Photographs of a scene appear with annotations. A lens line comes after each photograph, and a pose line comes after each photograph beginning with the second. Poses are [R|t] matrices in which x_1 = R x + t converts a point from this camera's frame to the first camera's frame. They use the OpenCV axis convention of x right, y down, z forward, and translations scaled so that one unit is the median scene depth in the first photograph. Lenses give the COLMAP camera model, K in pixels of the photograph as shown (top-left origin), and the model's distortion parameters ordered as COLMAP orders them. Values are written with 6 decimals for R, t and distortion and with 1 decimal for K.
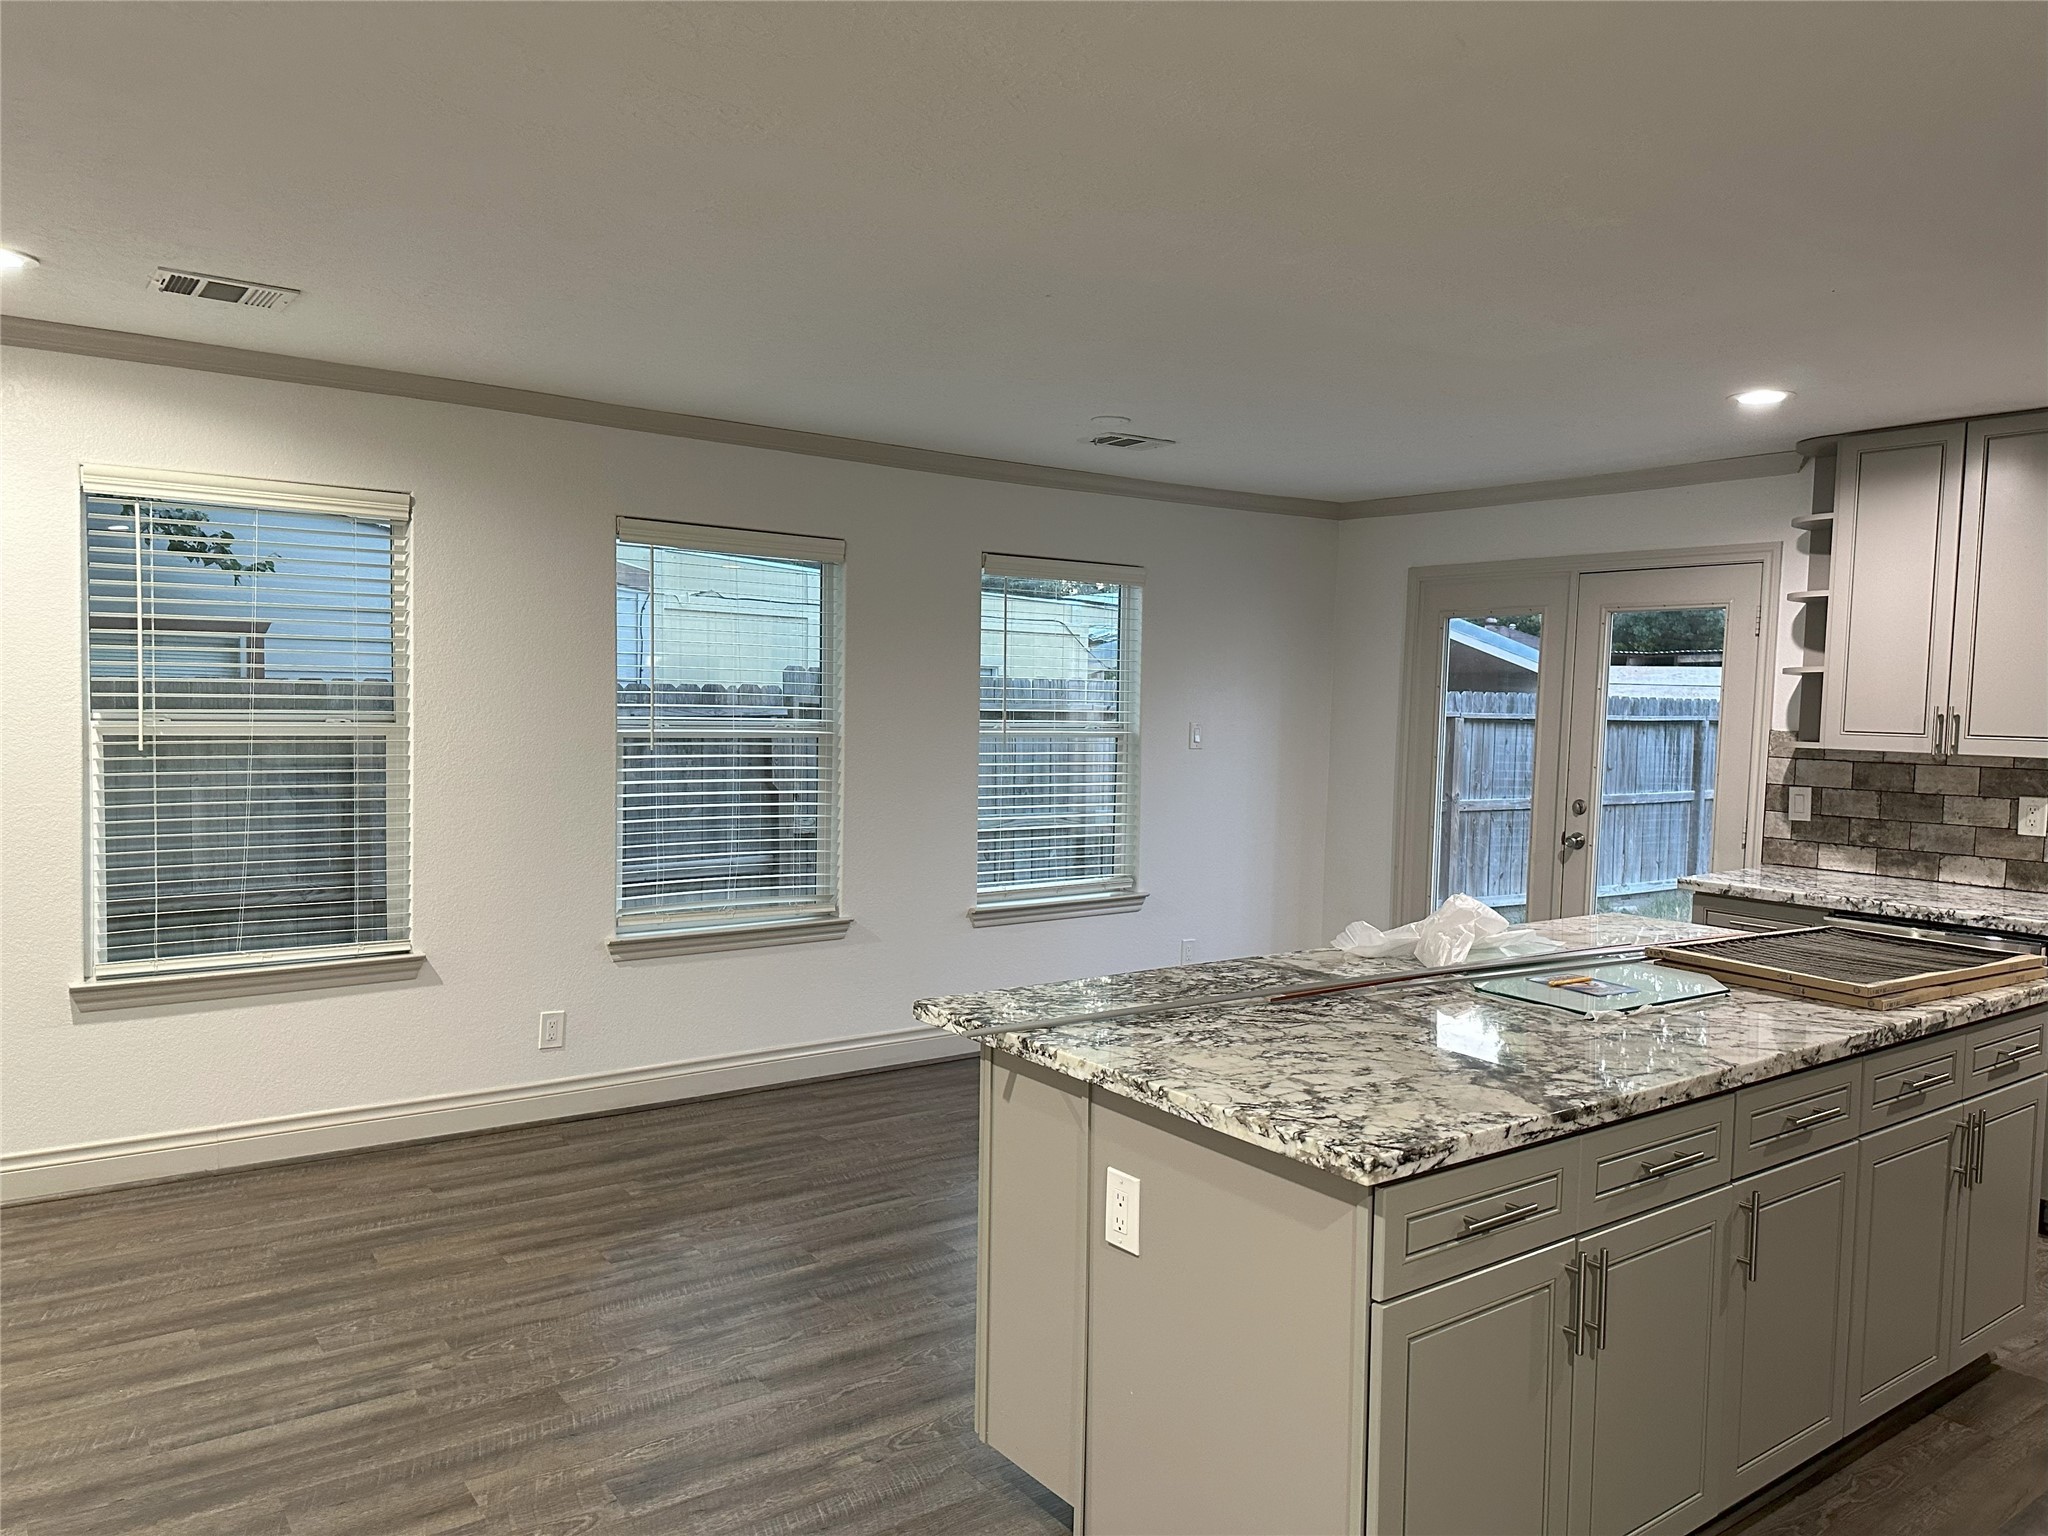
lens RADIAL K [[1424.3, 0, 963.1], [0, 1424.3, 759.5], [0, 0, 1]] dist [0.104291, -0.141224]
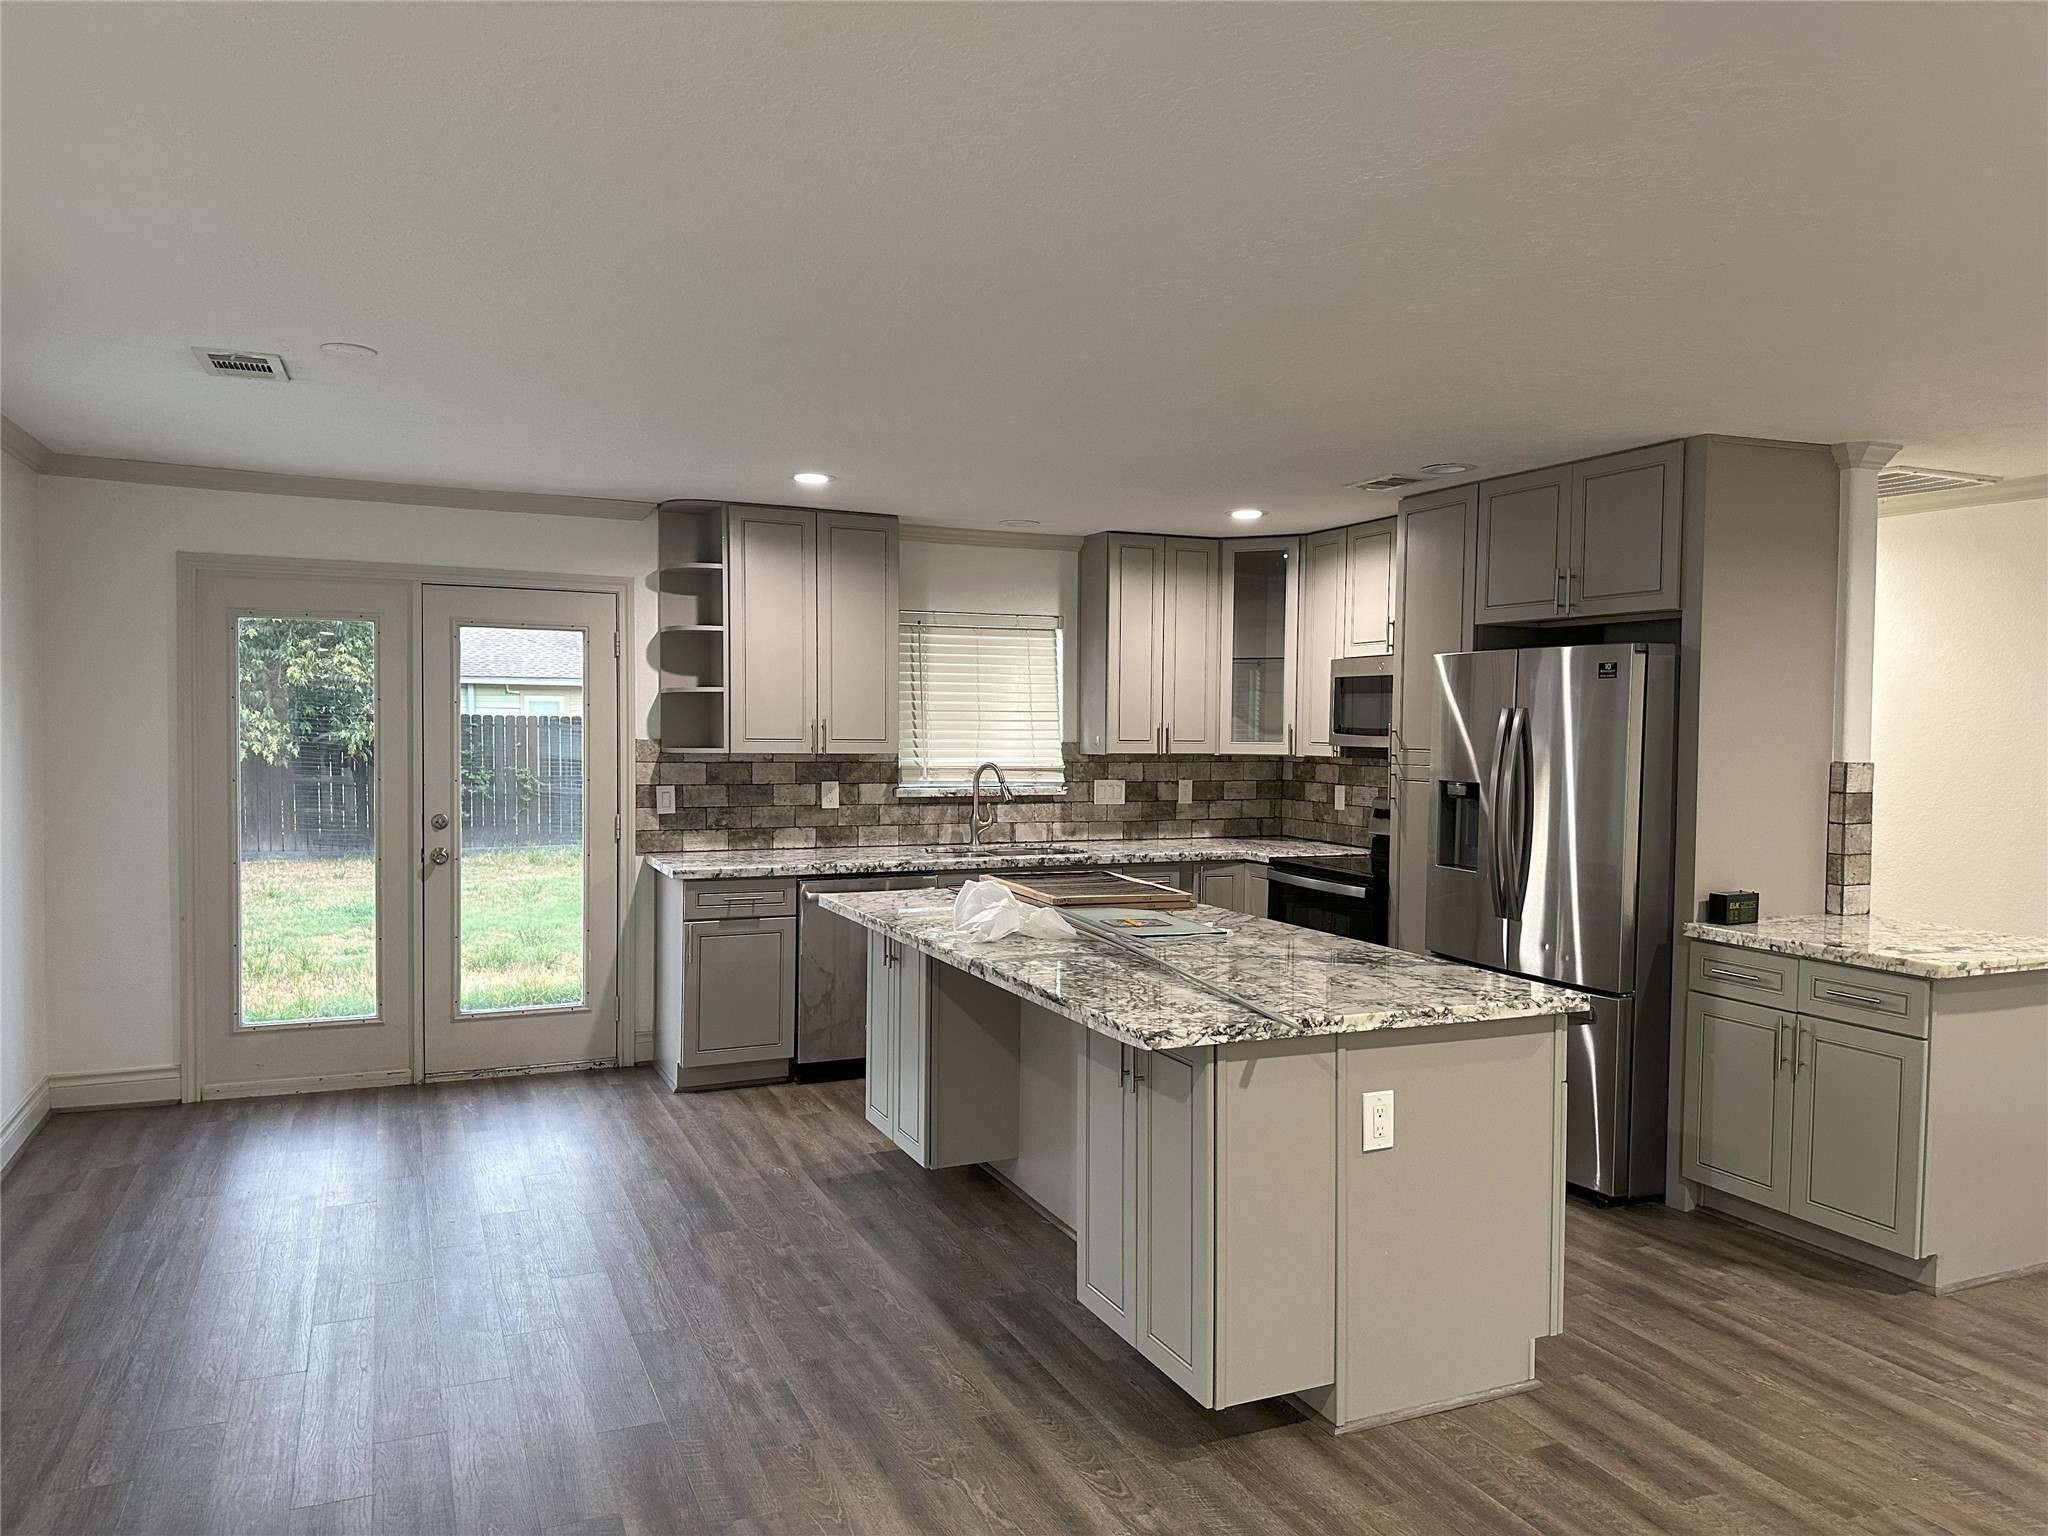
lens RADIAL K [[1475.1, 0, 1024.0], [0, 1475.1, 768.0], [0, 0, 1]] dist [0.119347, -0.159239]
pose [[0.190259, -0.048149, 0.980552, -0.639008], [0.040859, 0.998320, 0.041094, -0.038206], [-0.980883, 0.032246, 0.191907, 0.527064]]
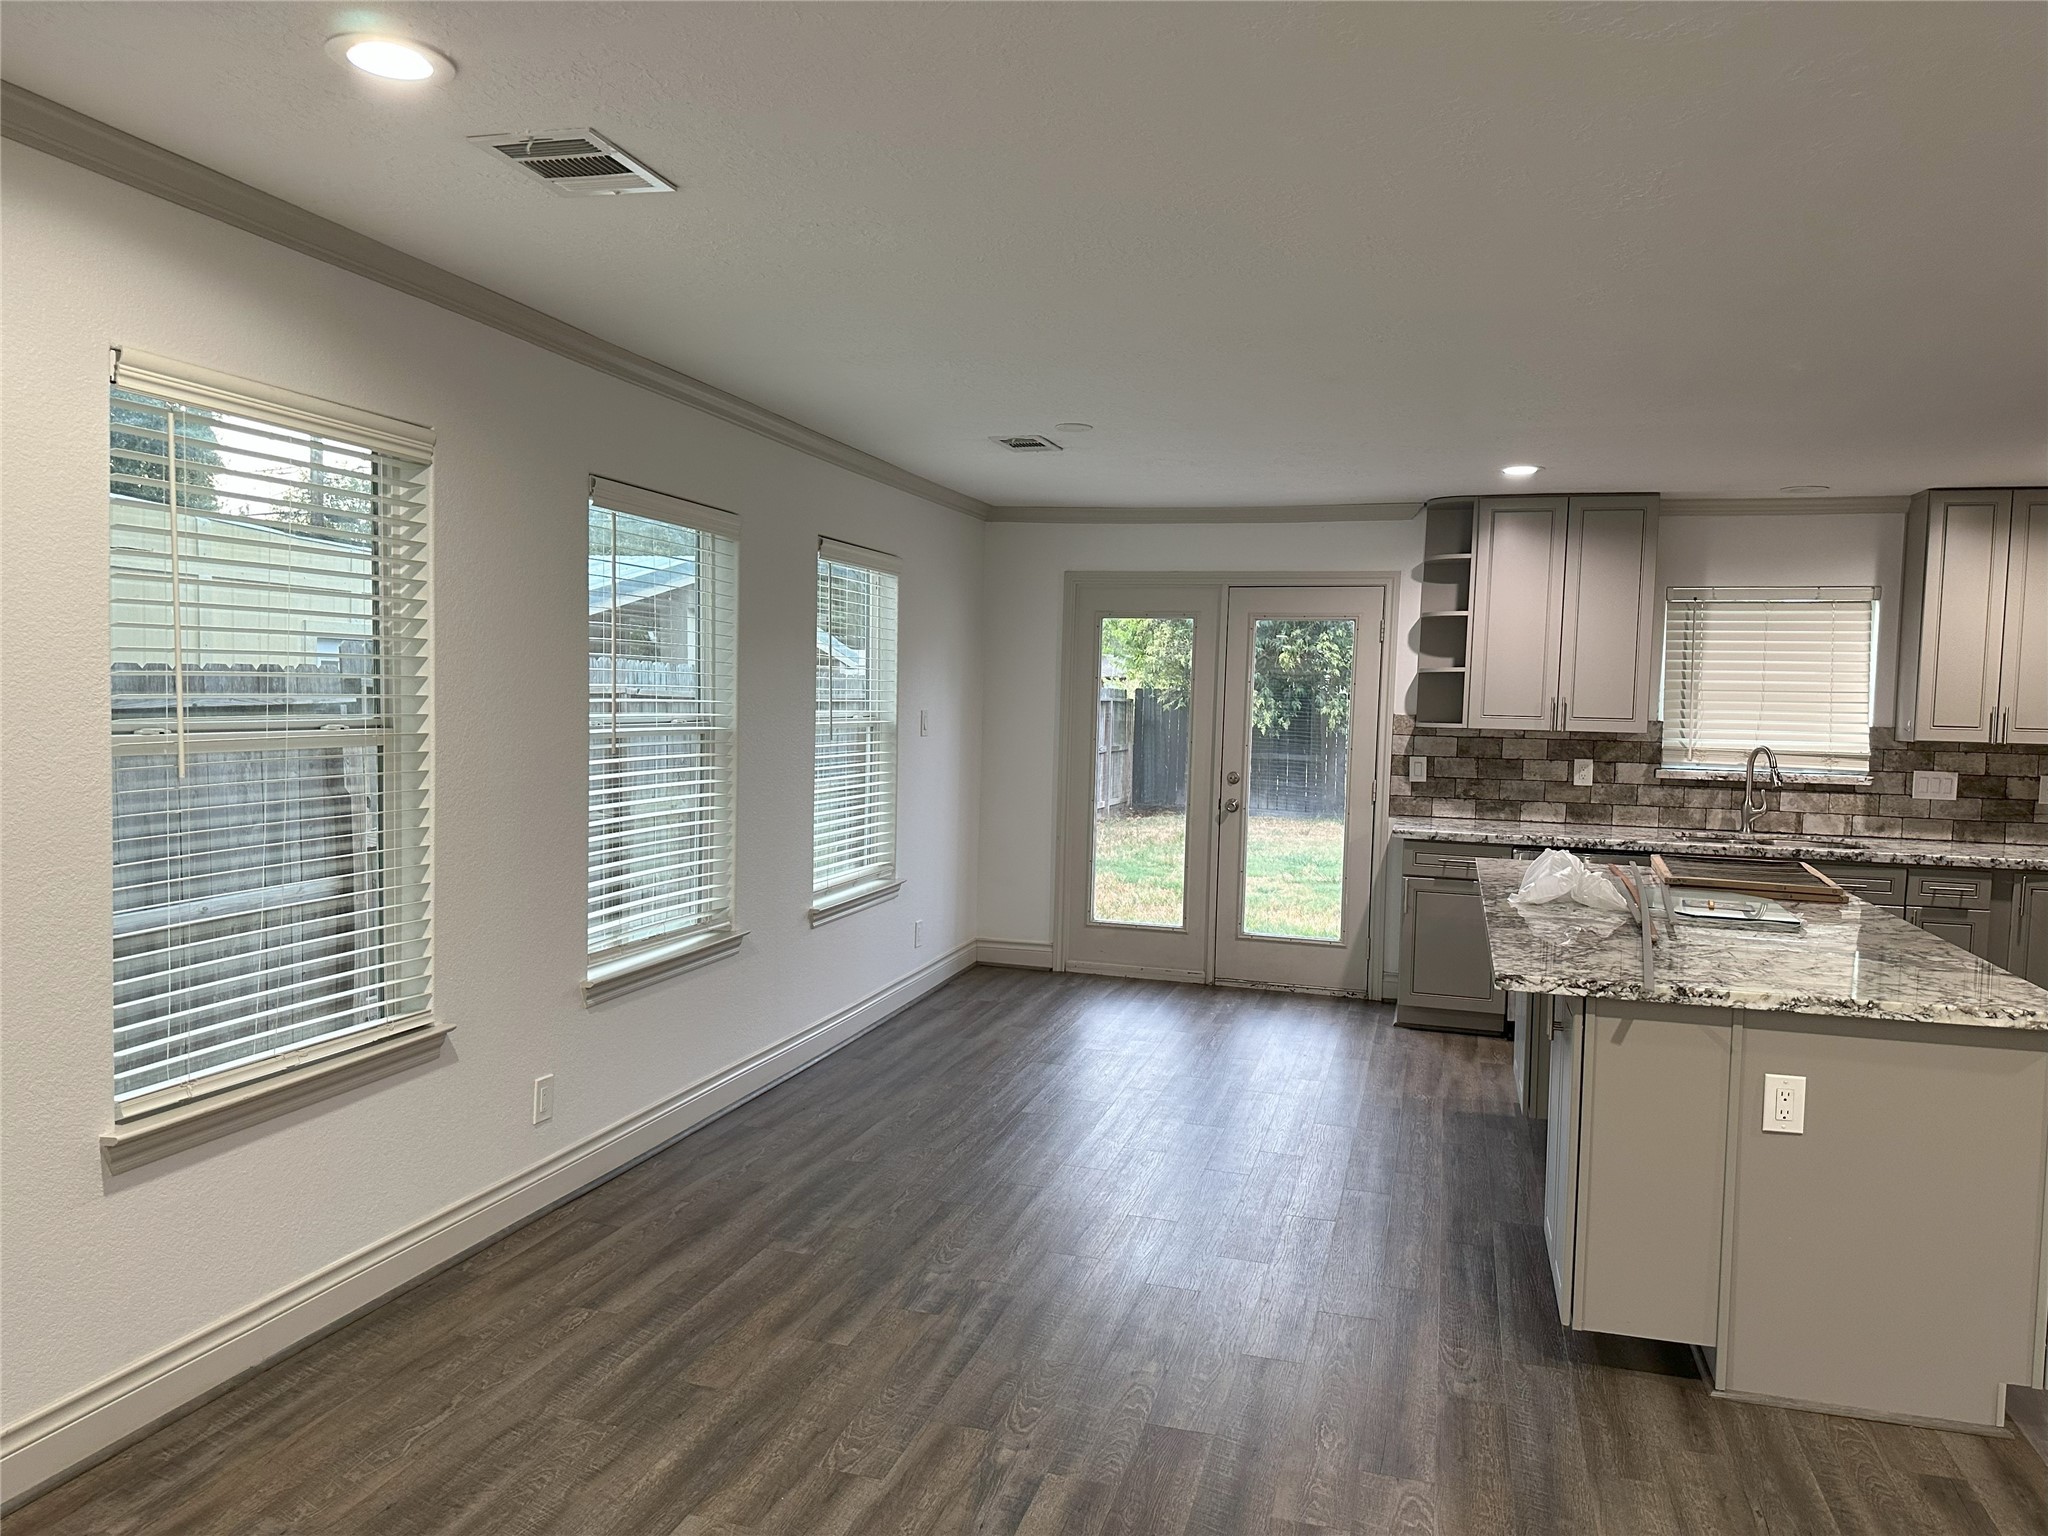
lens RADIAL K [[1450.3, 0, 987.1], [0, 1450.3, 776.3], [0, 0, 1]] dist [0.107666, -0.140819]
pose [[0.787493, -0.039270, 0.615071, -0.635294], [0.021741, 0.999117, 0.035953, -0.022471], [-0.615940, -0.014940, 0.787652, 0.201465]]
